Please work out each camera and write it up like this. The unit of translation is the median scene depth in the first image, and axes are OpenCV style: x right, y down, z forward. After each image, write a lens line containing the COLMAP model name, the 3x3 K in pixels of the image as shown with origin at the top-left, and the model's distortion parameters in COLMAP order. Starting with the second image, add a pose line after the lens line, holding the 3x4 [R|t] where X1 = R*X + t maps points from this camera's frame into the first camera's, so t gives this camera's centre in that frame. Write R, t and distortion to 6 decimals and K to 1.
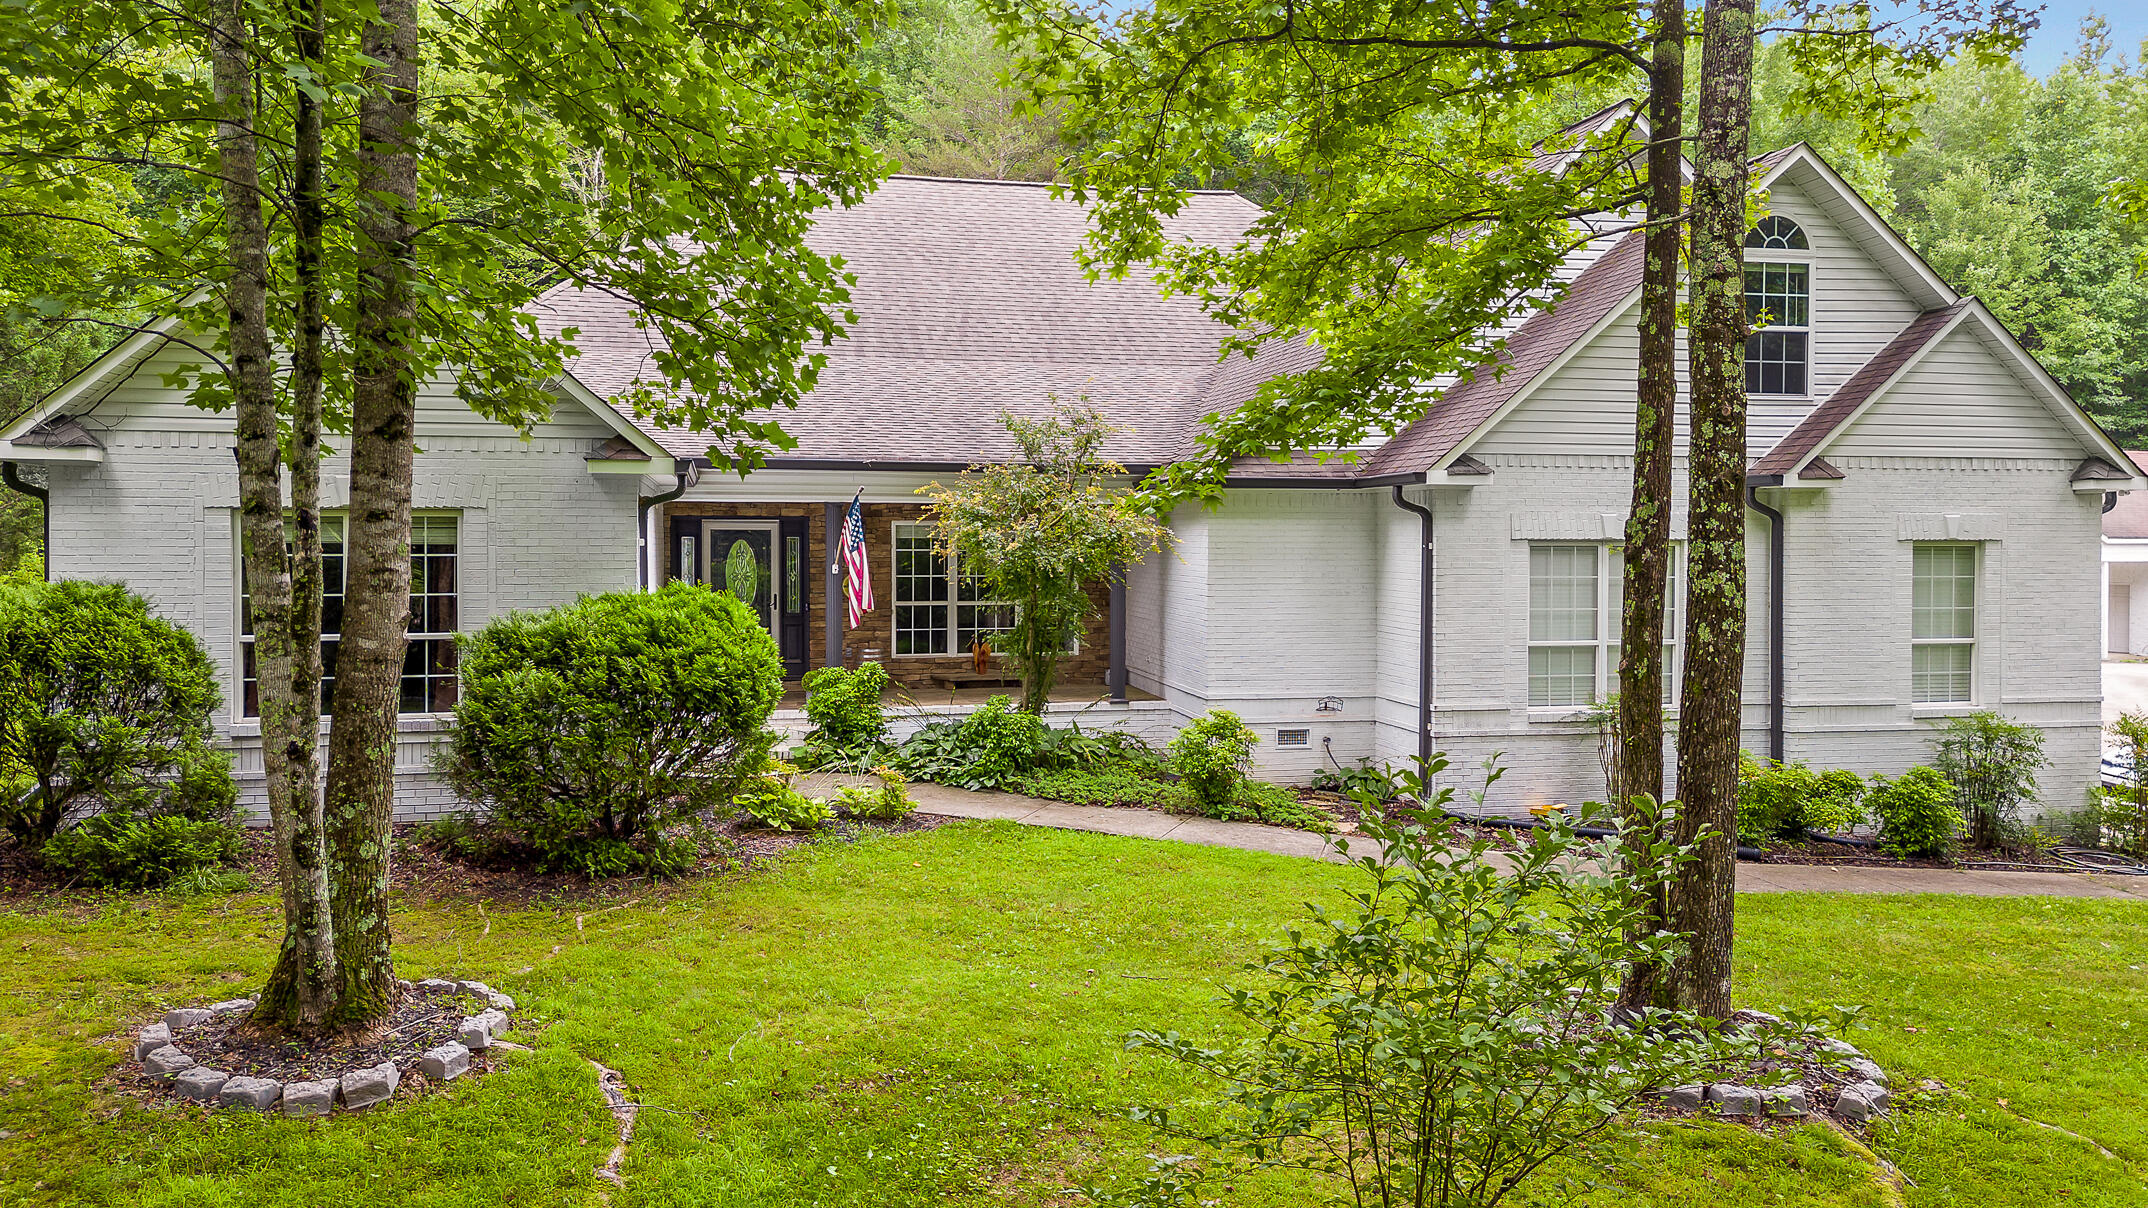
lens RADIAL K [[1507.3, 0, 1057.6], [0, 1507.3, 473.3], [0, 0, 1]] dist [0.069675, -0.069977]
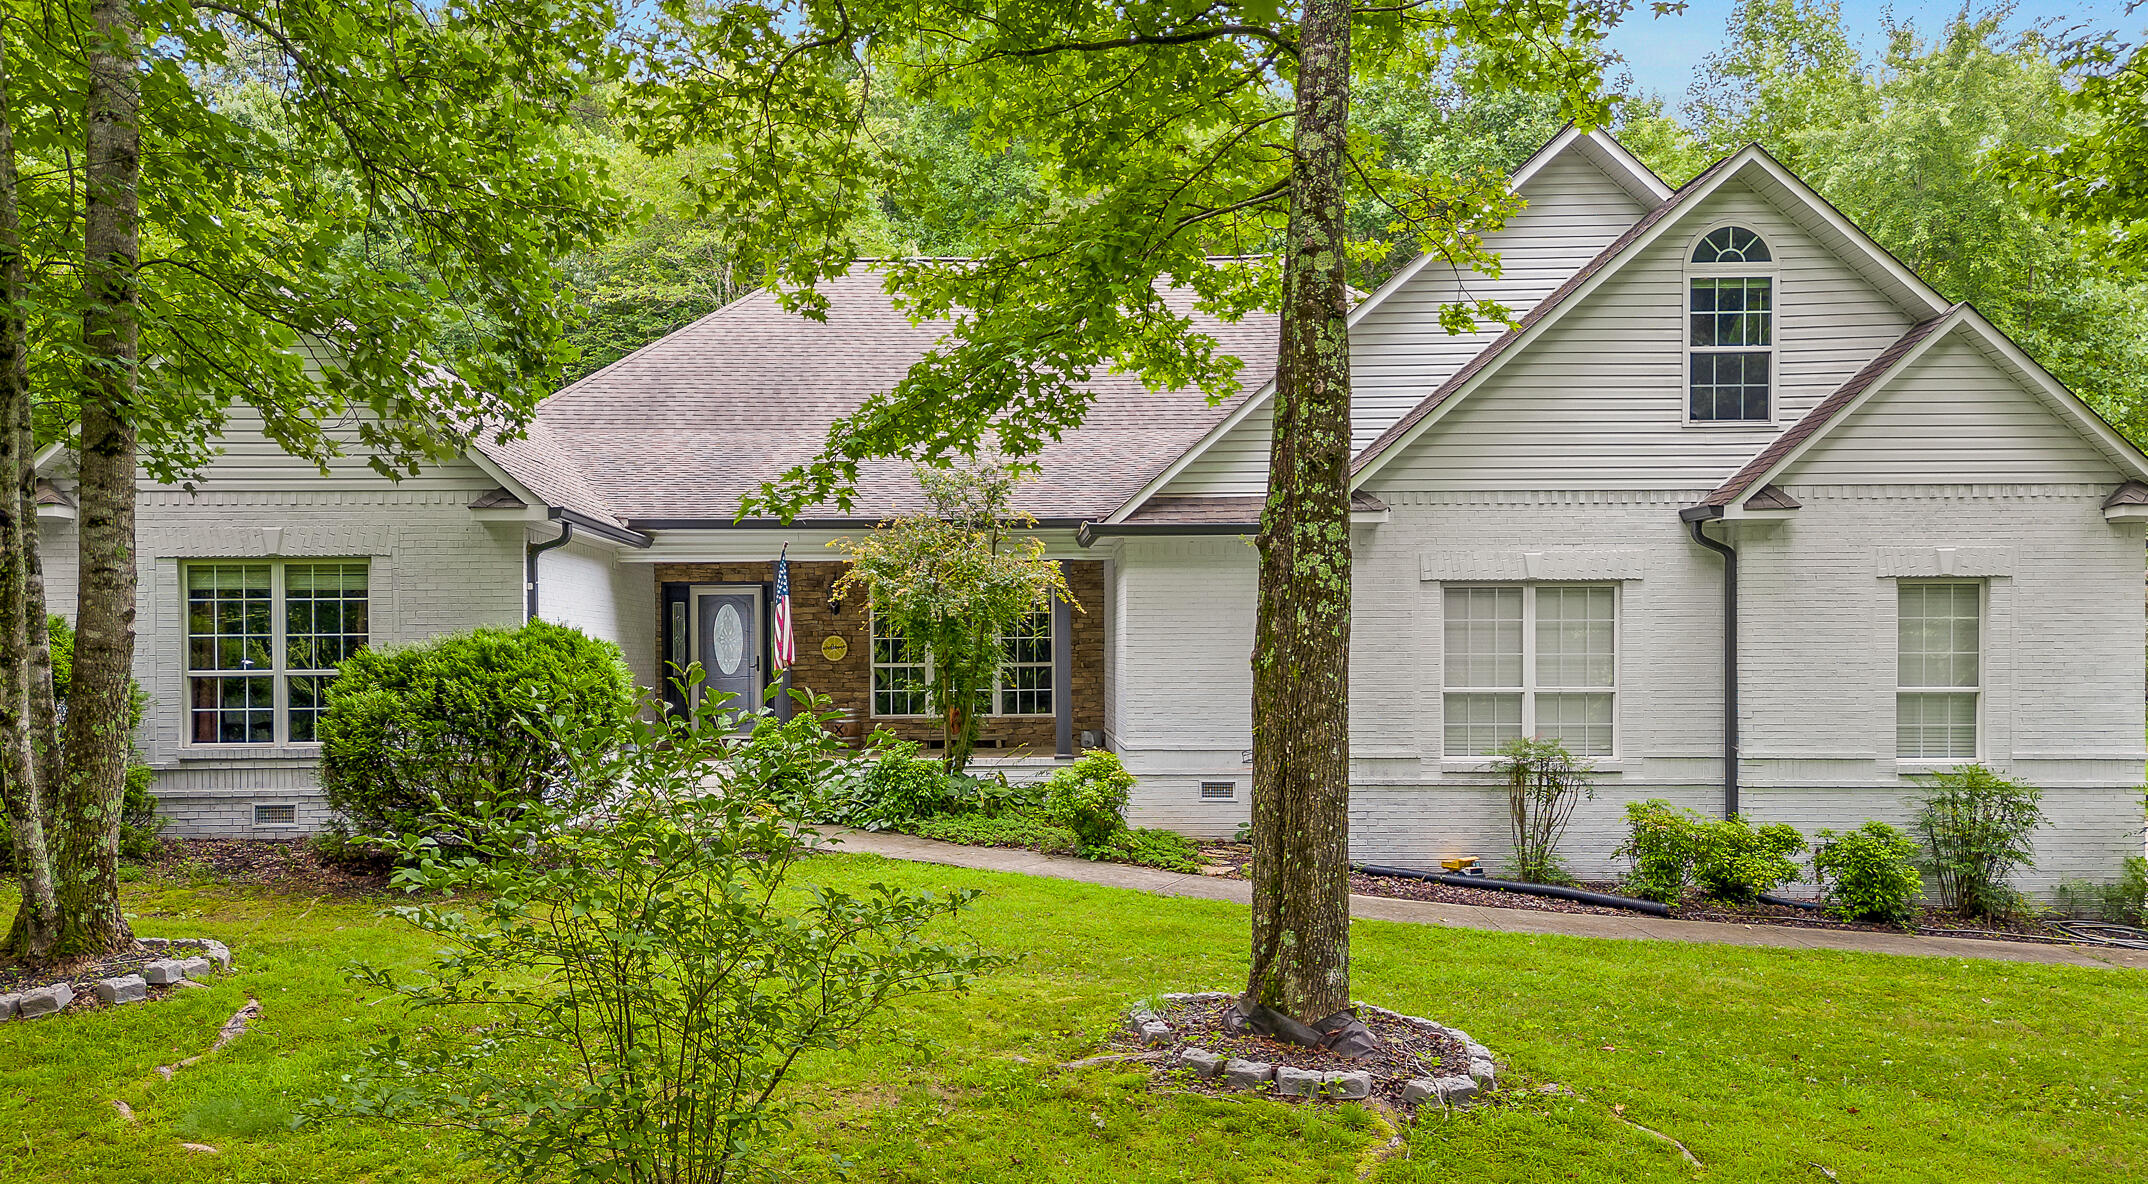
lens RADIAL K [[1551.2, 0, 1061.3], [0, 1551.2, 605.5], [0, 0, 1]] dist [0.053829, -0.036832]
pose [[0.979282, -0.013494, -0.202049, 0.285722], [0.014126, 0.999899, 0.001685, 0.056369], [0.202006, -0.004504, 0.979374, -0.006984]]
